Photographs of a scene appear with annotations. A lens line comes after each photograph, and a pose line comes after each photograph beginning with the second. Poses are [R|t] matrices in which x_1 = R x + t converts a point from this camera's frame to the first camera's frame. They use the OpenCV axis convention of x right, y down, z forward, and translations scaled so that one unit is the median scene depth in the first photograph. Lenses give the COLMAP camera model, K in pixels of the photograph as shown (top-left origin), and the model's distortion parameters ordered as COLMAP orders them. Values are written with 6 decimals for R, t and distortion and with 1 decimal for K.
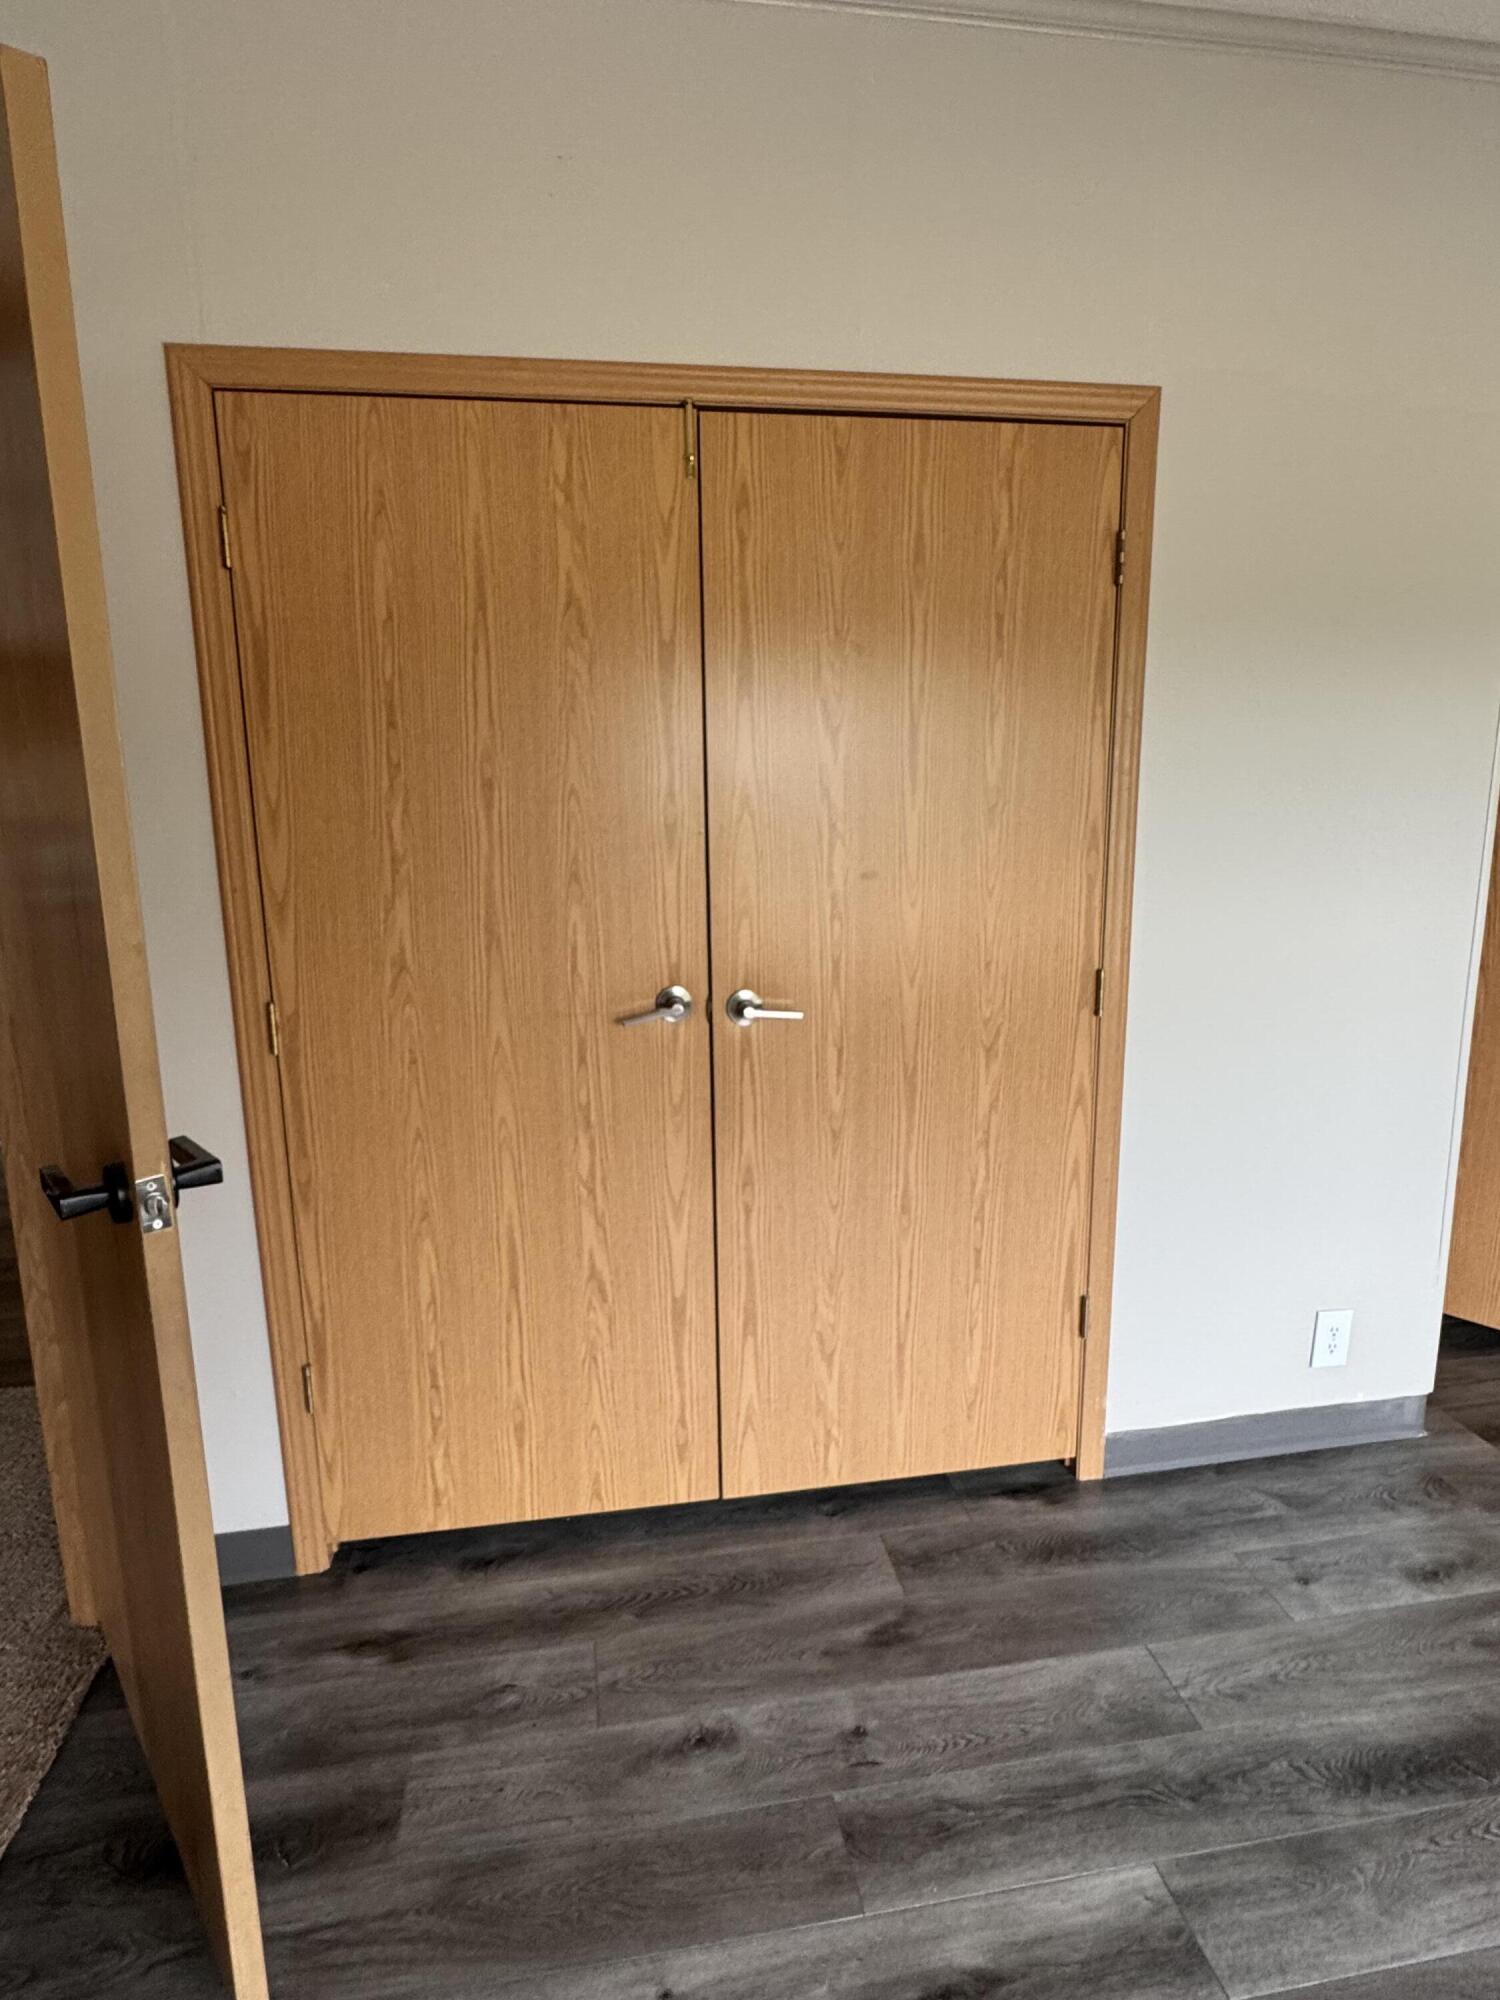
lens RADIAL K [[1080.9, 0, 748.0], [0, 1080.9, 1001.4], [0, 0, 1]] dist [-0.005109, 0.004132]
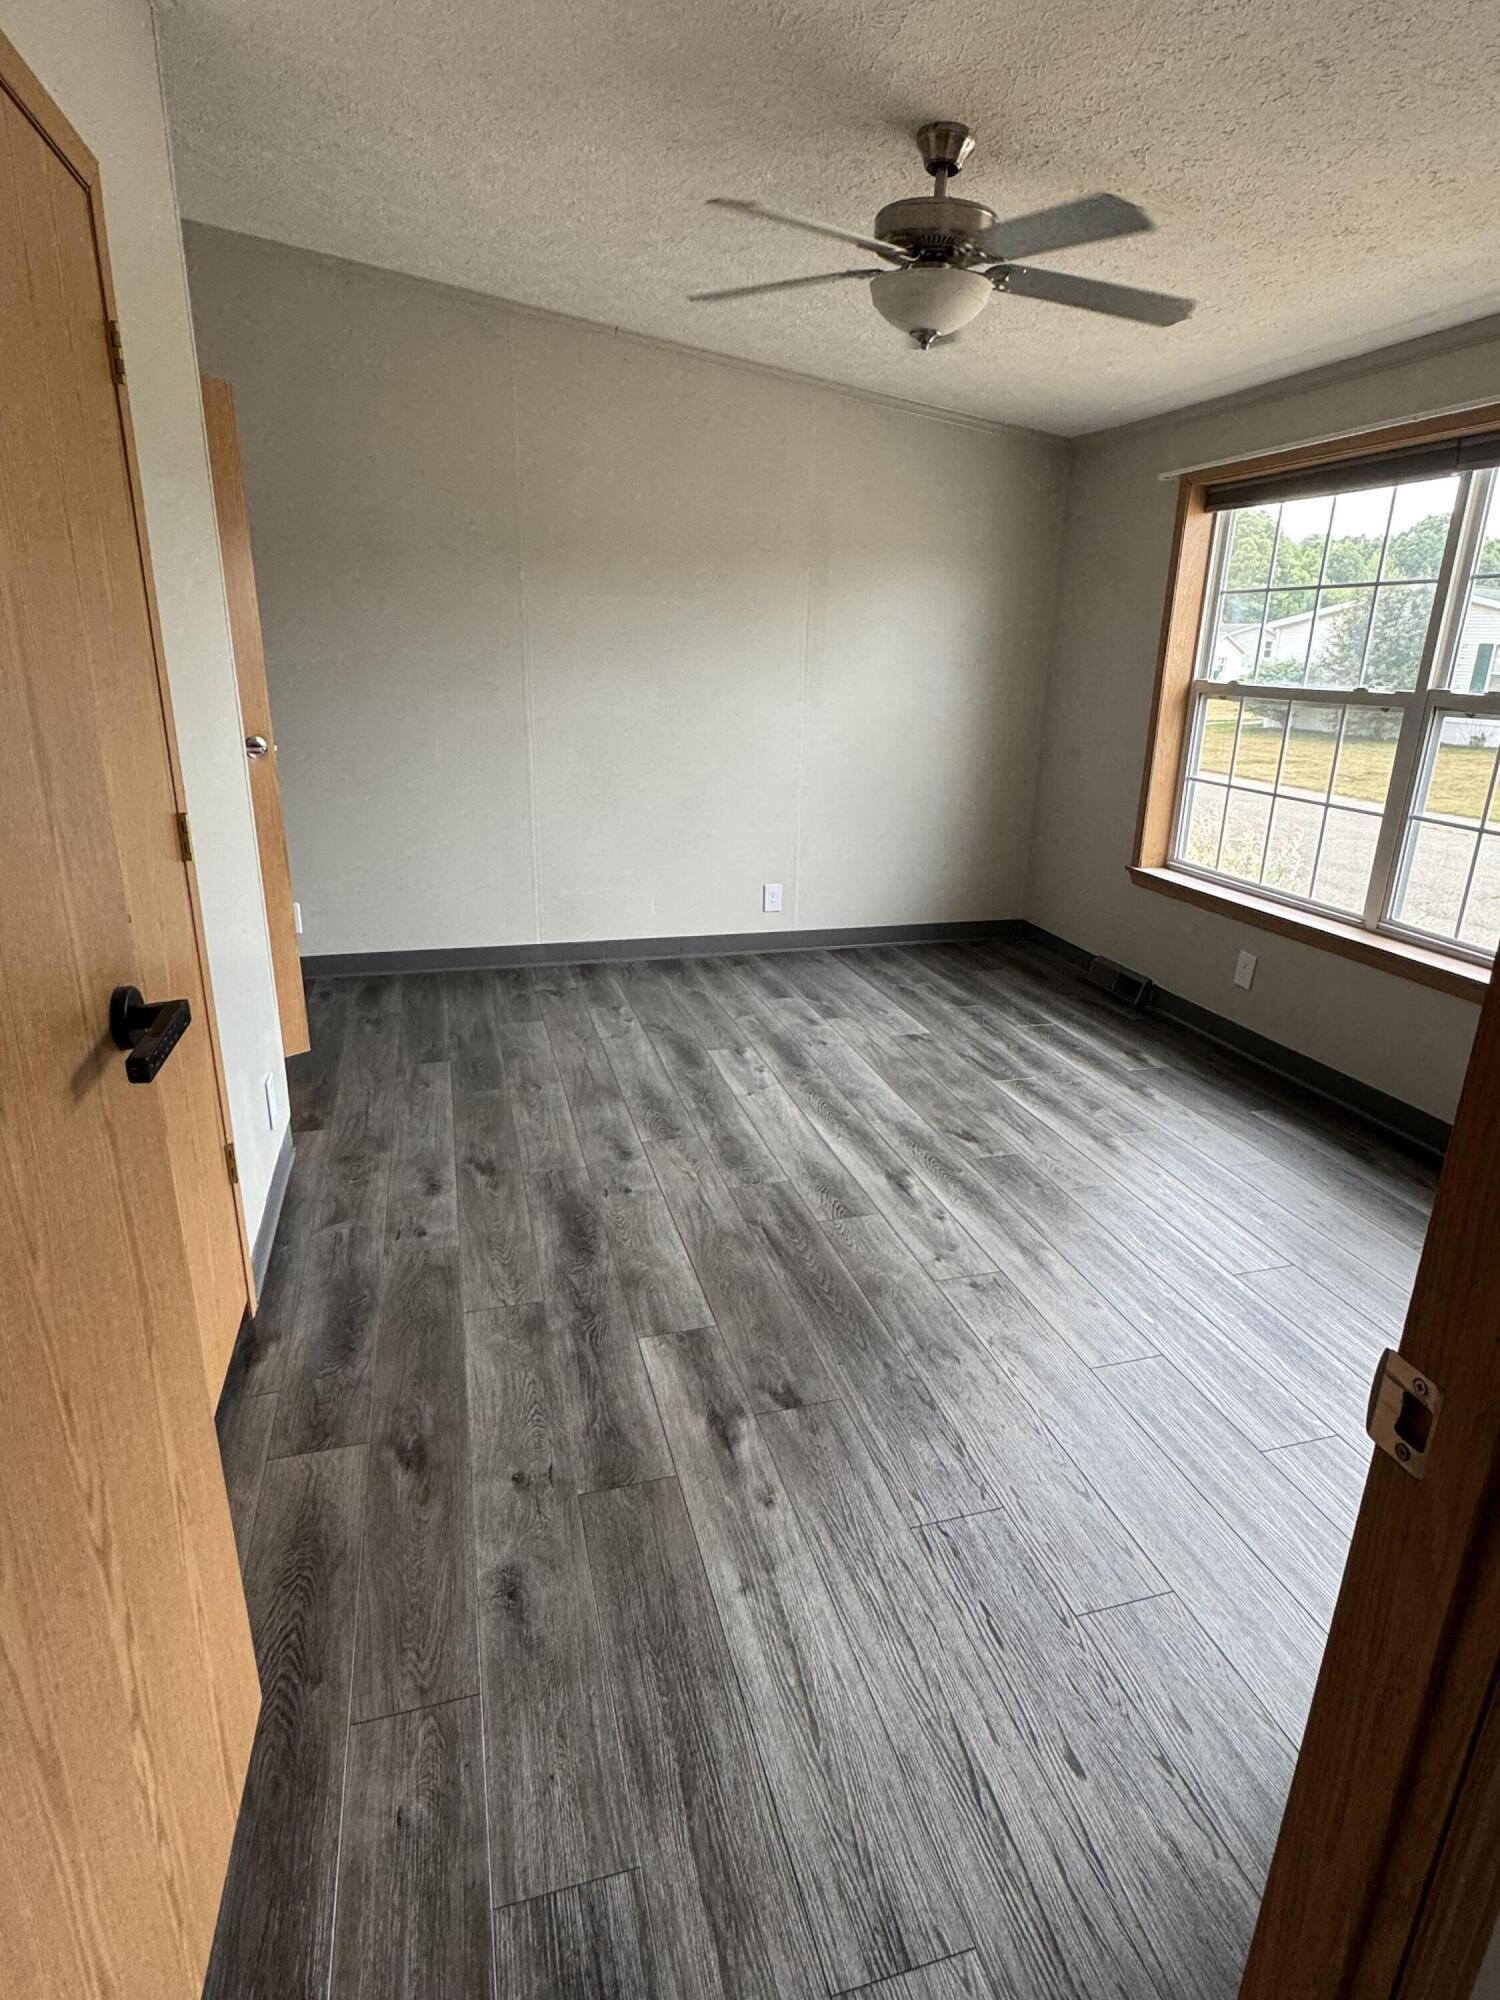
lens RADIAL K [[1080.9, 0, 744.0], [0, 1080.9, 1003.2], [0, 0, 1]] dist [-0.005109, 0.004132]
pose [[-0.113012, -0.307851, 0.944699, -0.808352], [0.176556, 0.929437, 0.323999, -0.111631], [-0.977781, 0.203408, -0.050685, 0.688926]]
